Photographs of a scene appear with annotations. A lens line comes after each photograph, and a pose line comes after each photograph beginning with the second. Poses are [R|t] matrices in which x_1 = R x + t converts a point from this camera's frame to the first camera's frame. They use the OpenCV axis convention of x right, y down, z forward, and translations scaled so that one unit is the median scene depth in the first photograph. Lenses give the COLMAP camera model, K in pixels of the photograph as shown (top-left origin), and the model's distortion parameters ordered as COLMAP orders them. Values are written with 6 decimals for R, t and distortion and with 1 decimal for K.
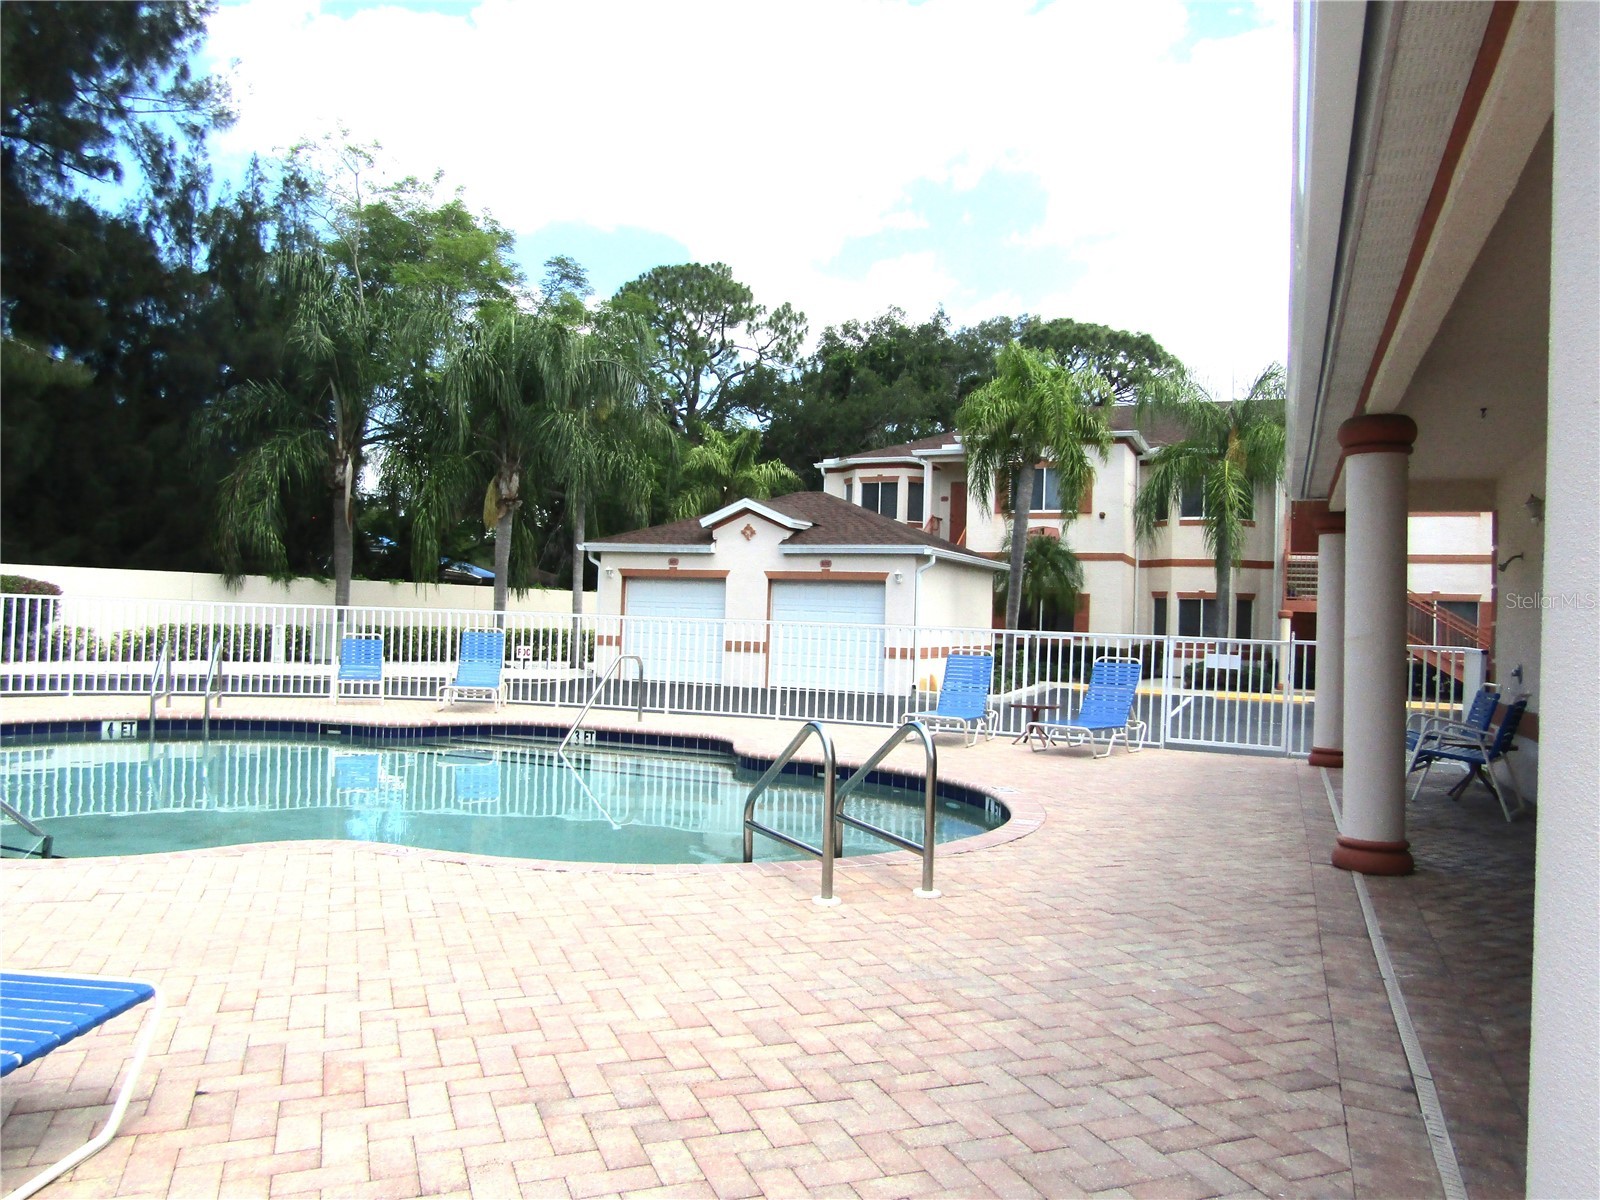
lens RADIAL K [[1151.0, 0, 797.6], [0, 1151.0, 598.8], [0, 0, 1]] dist [0.003299, -0.005047]
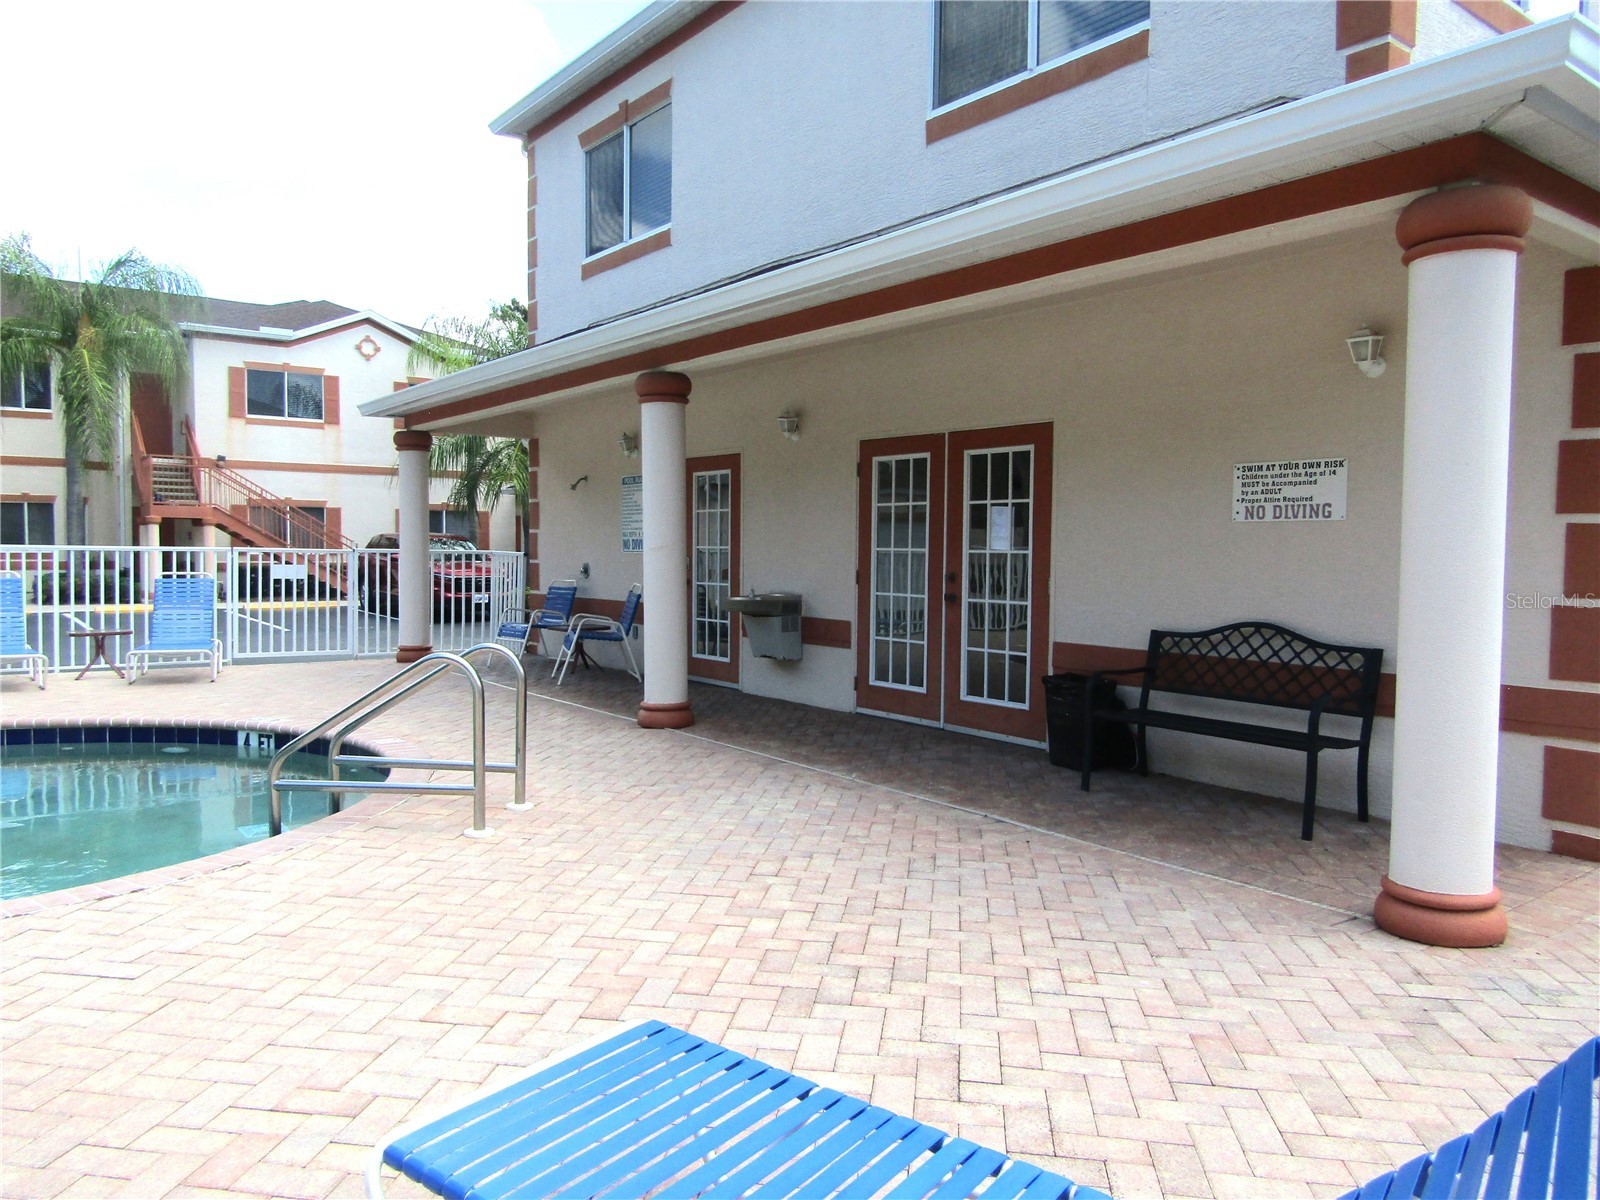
lens RADIAL K [[1151.4, 0, 800.0], [0, 1151.4, 600.0], [0, 0, 1]] dist [0.002809, 0.002665]
pose [[0.494771, -0.066070, 0.866508, -0.729785], [-0.009733, 0.996622, 0.081548, -0.017986], [-0.868969, -0.048782, 0.492457, 0.315187]]
